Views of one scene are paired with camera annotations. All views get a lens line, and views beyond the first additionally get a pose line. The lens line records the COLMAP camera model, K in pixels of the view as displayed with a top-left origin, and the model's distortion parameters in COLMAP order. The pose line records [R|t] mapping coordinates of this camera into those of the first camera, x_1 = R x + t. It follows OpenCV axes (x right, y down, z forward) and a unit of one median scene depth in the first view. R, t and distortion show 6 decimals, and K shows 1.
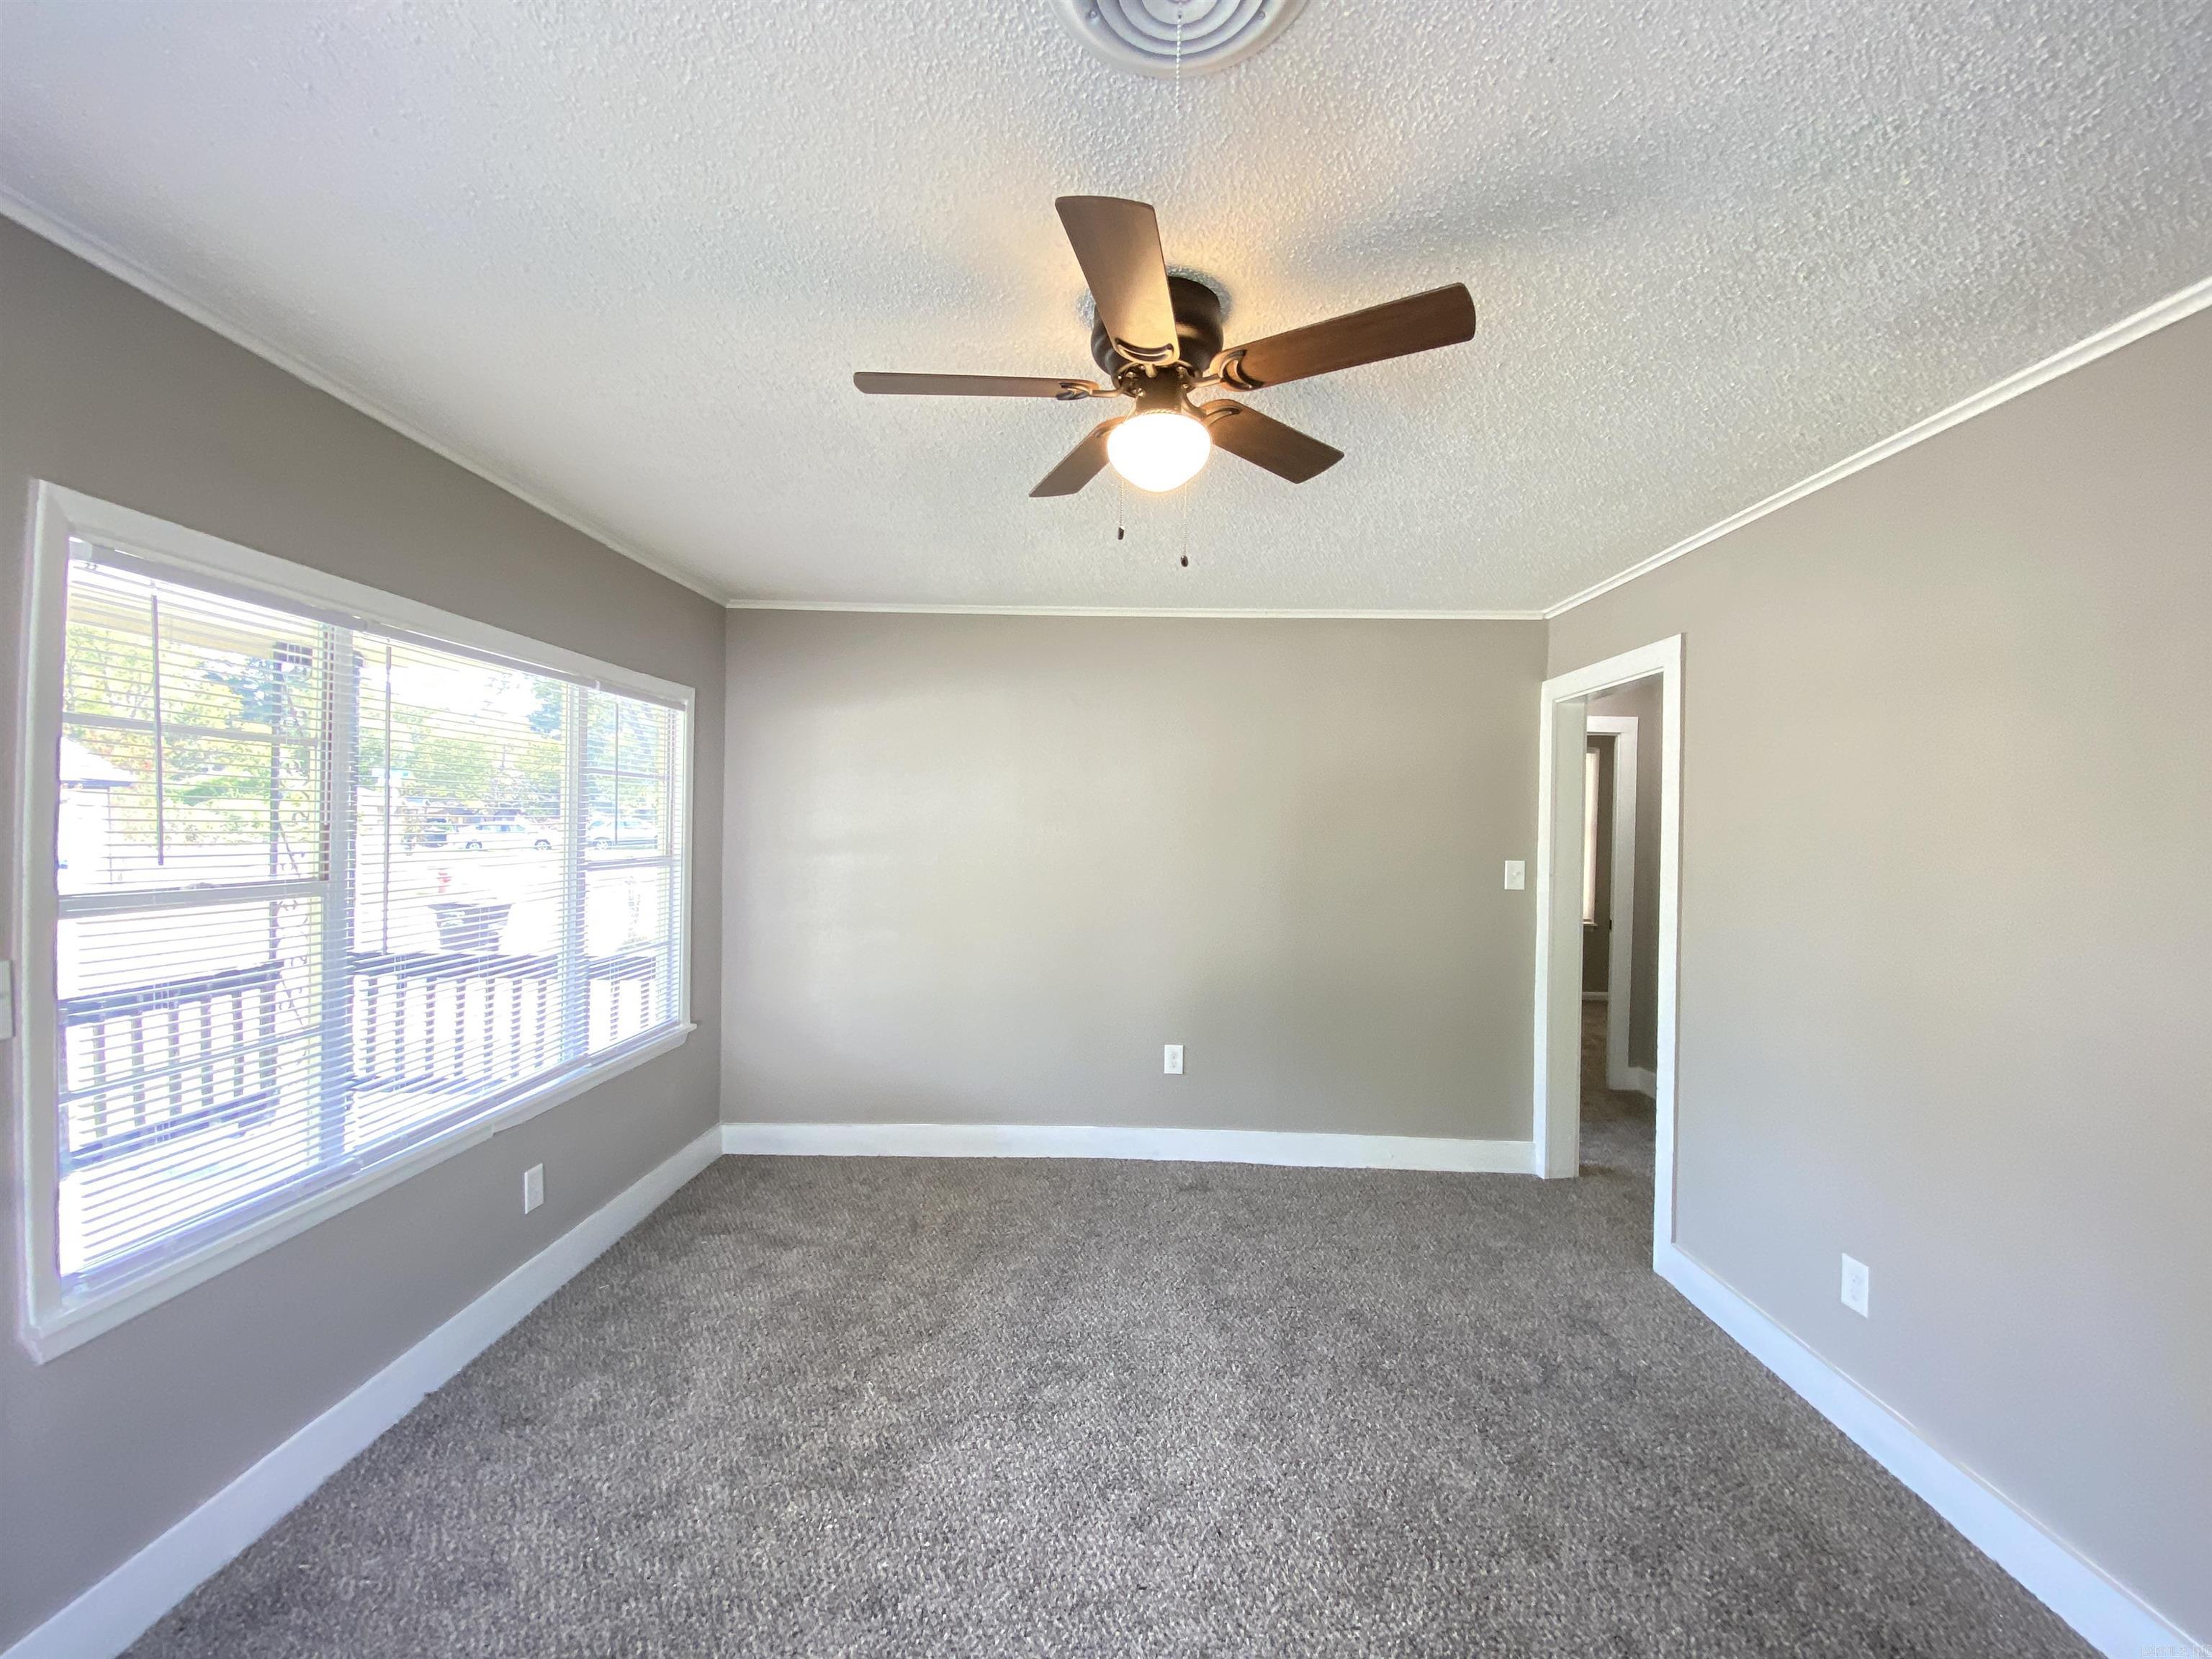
lens RADIAL K [[903.6, 0, 1118.7], [0, 903.6, 828.8], [0, 0, 1]] dist [0.007960, -0.012136]
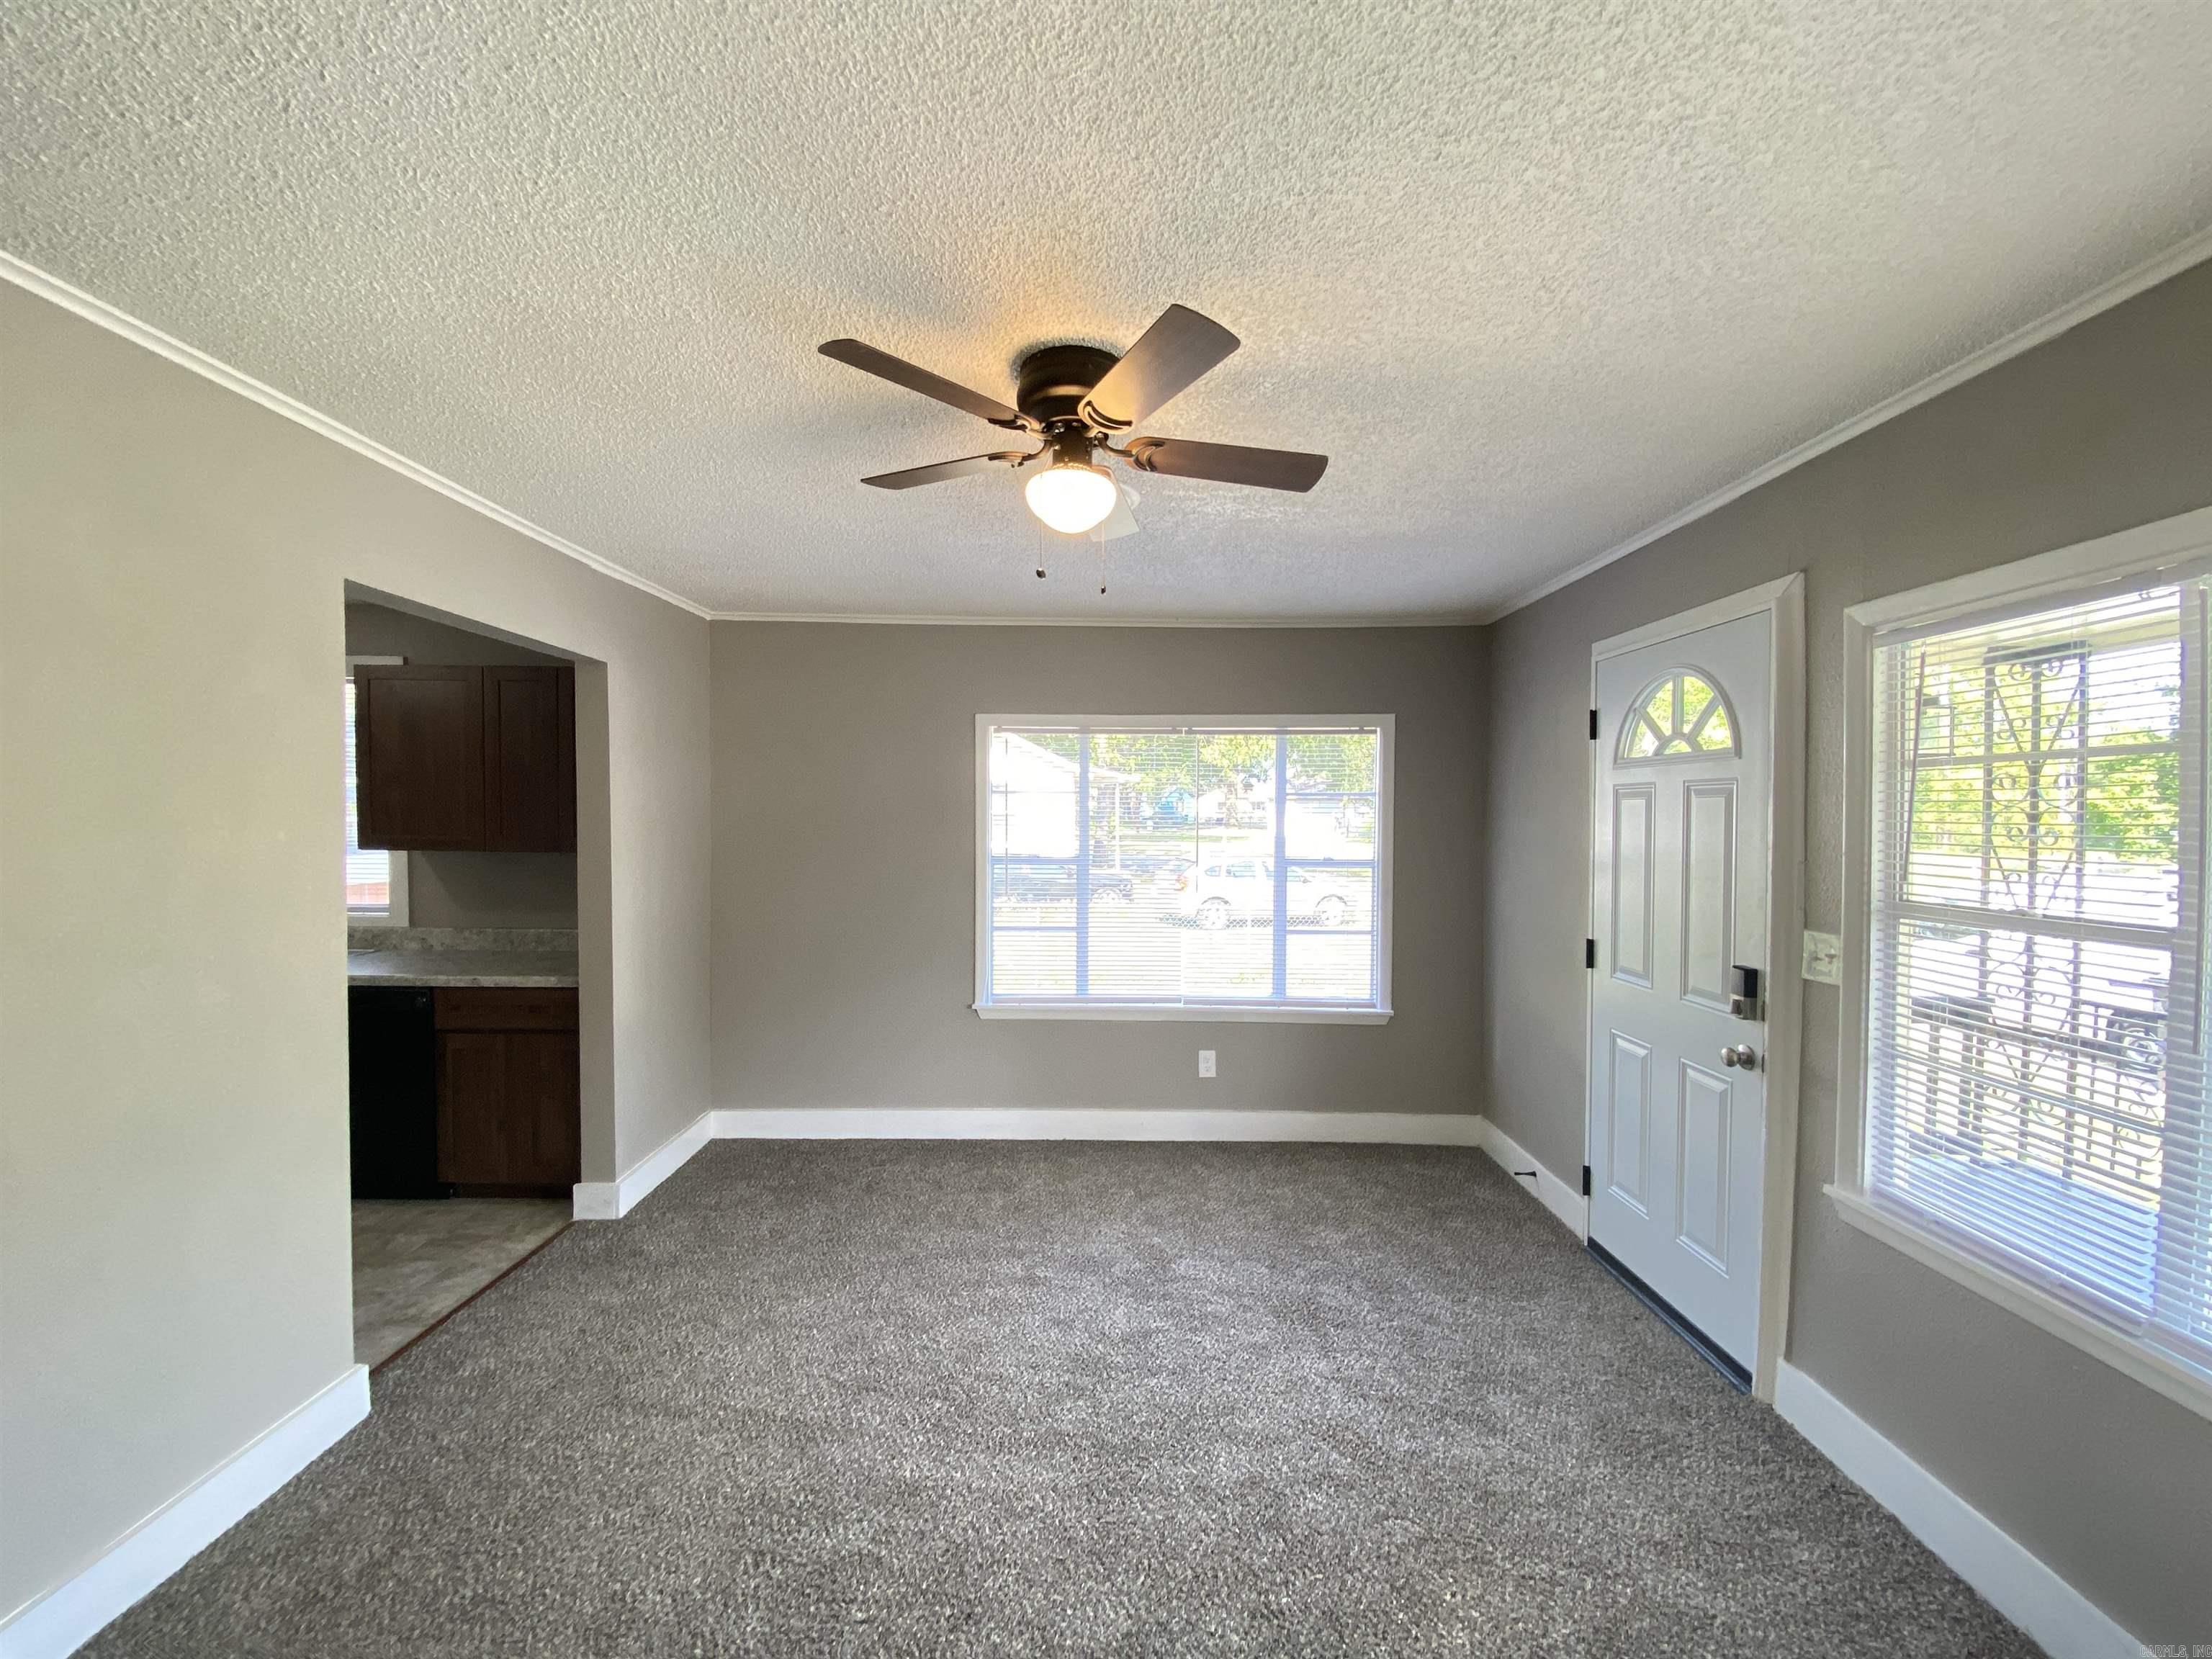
lens RADIAL K [[903.6, 0, 1125.9], [0, 903.6, 830.6], [0, 0, 1]] dist [0.007960, -0.012136]
pose [[-0.999366, -0.030598, -0.018178, -0.007034], [-0.031134, 0.999065, 0.030001, -0.014324], [0.017243, 0.030548, -0.999385, 1.115730]]
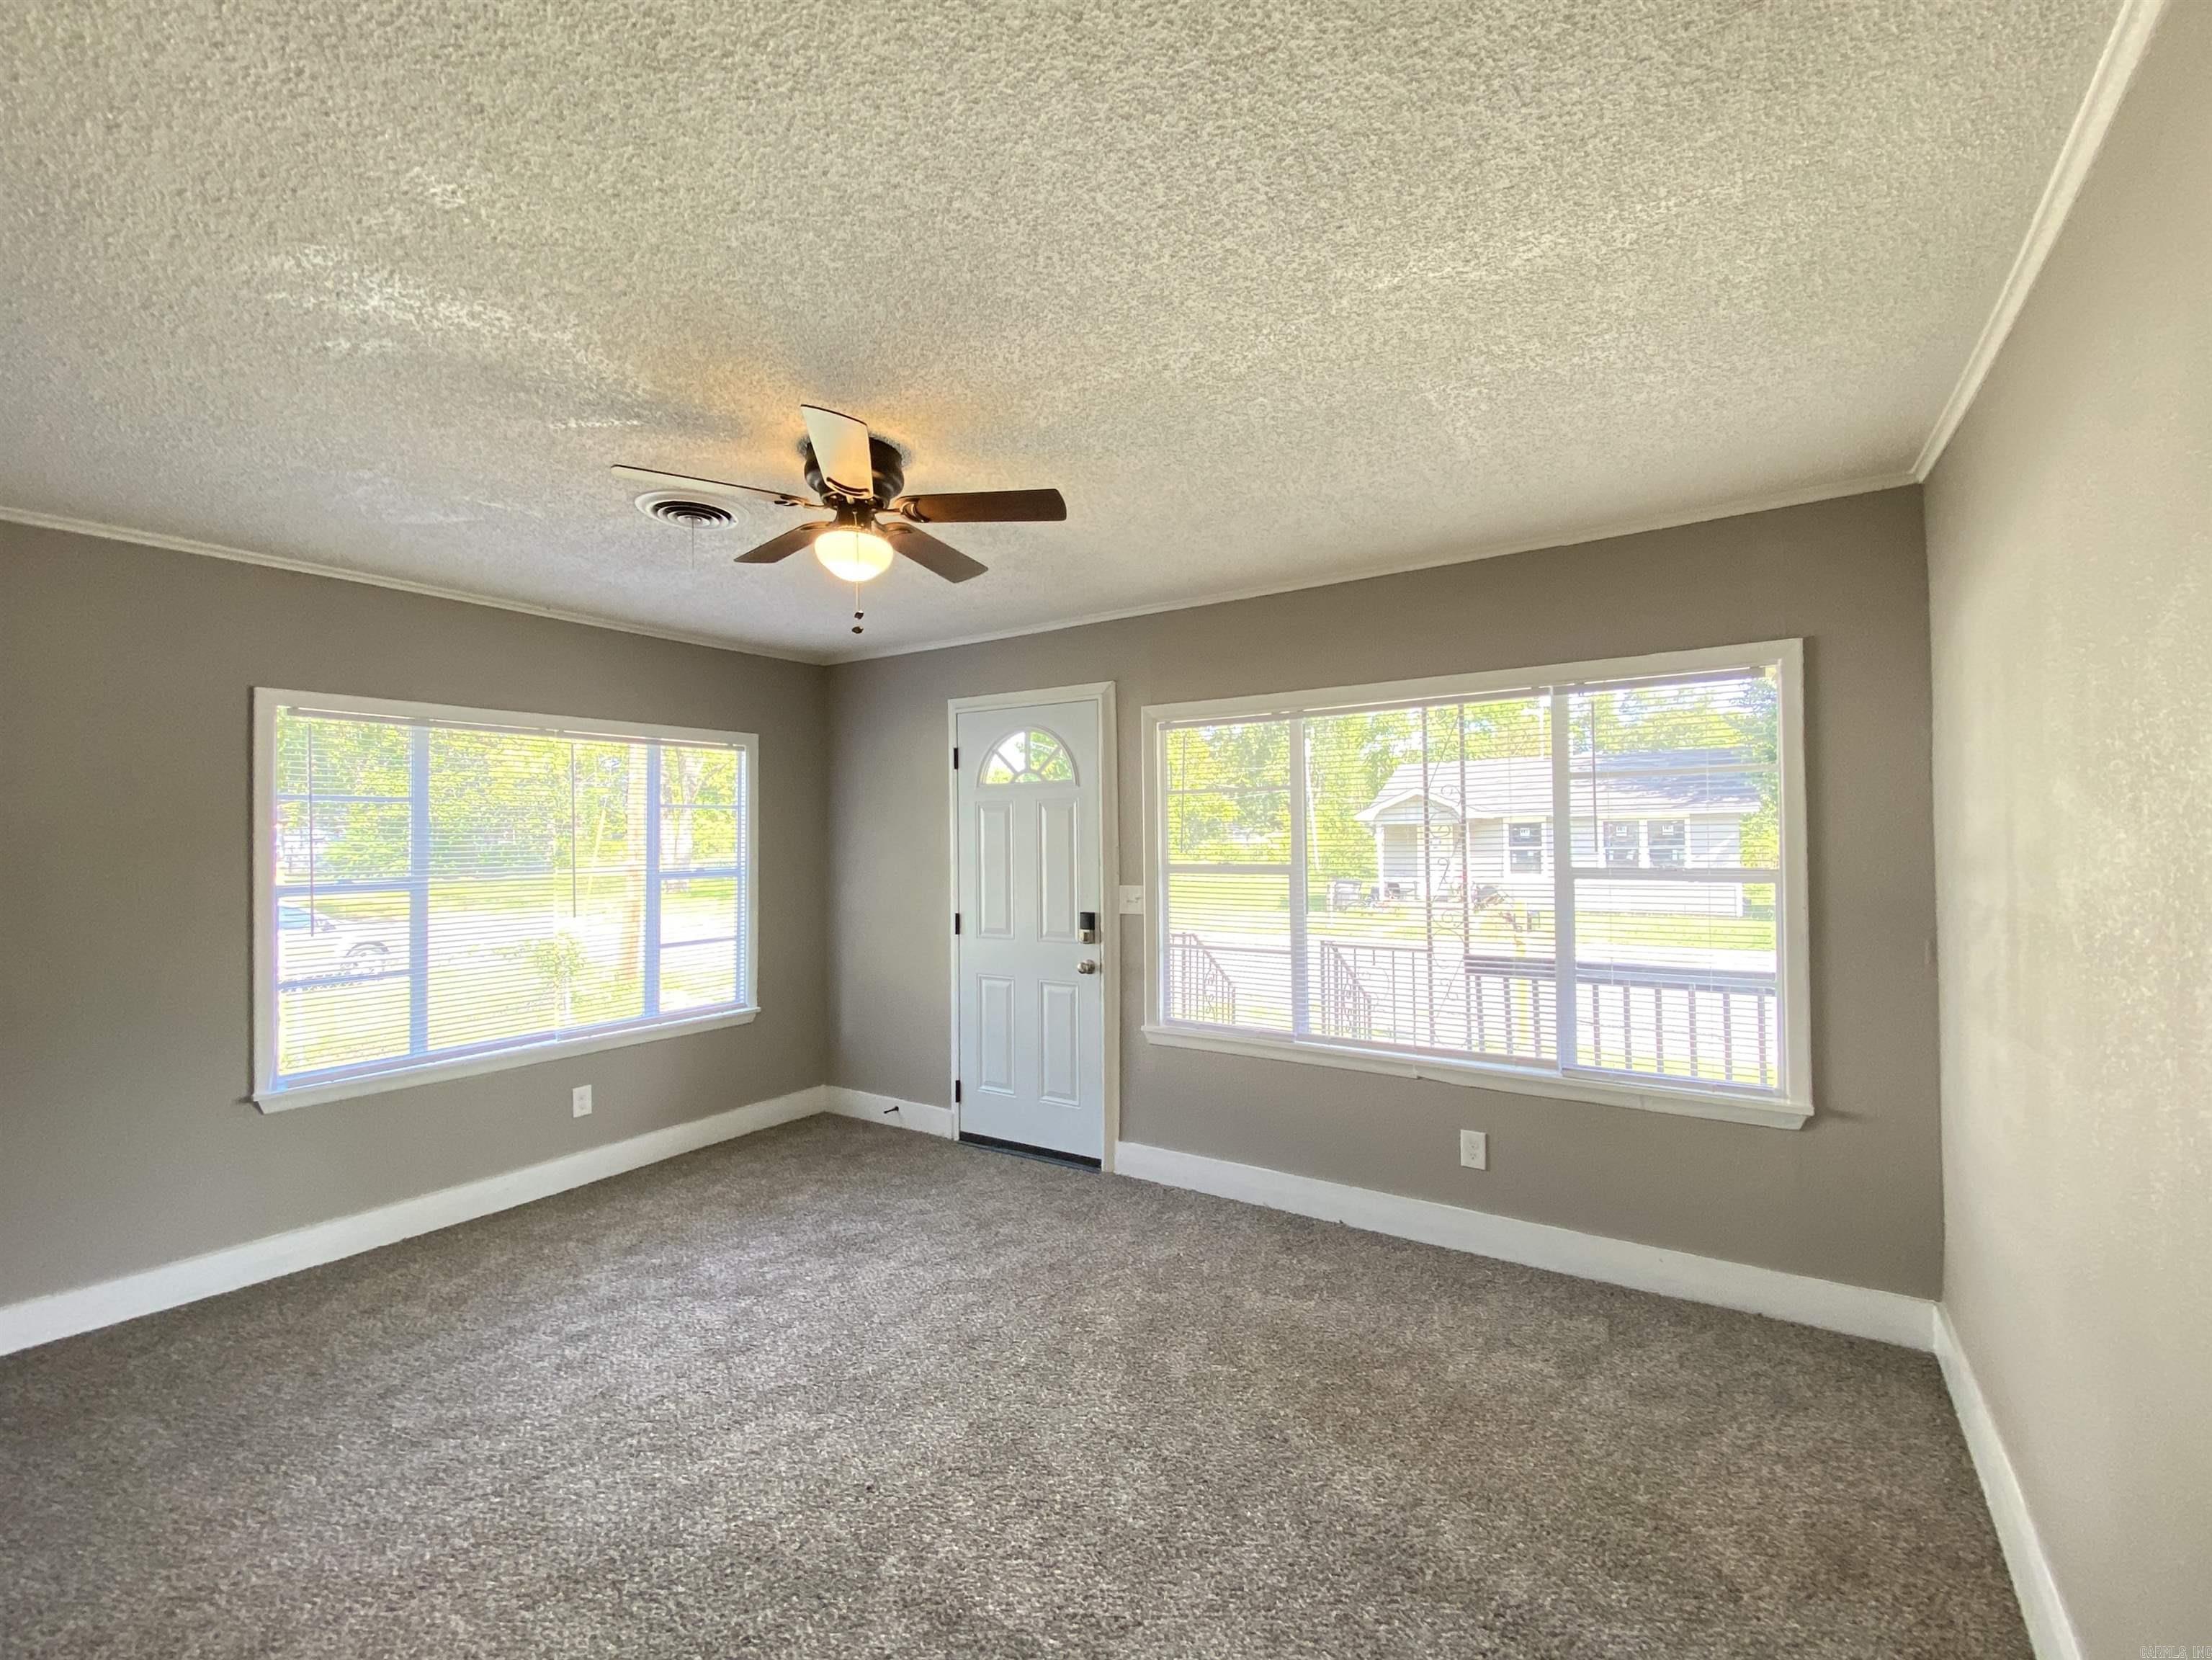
lens RADIAL K [[903.8, 0, 1116.3], [0, 903.8, 827.2], [0, 0, 1]] dist [0.007960, -0.012136]
pose [[-0.537752, -0.029450, -0.842588, 0.496352], [-0.007857, 0.999521, -0.029921, 0.025526], [0.843066, -0.009470, -0.537726, 1.077874]]
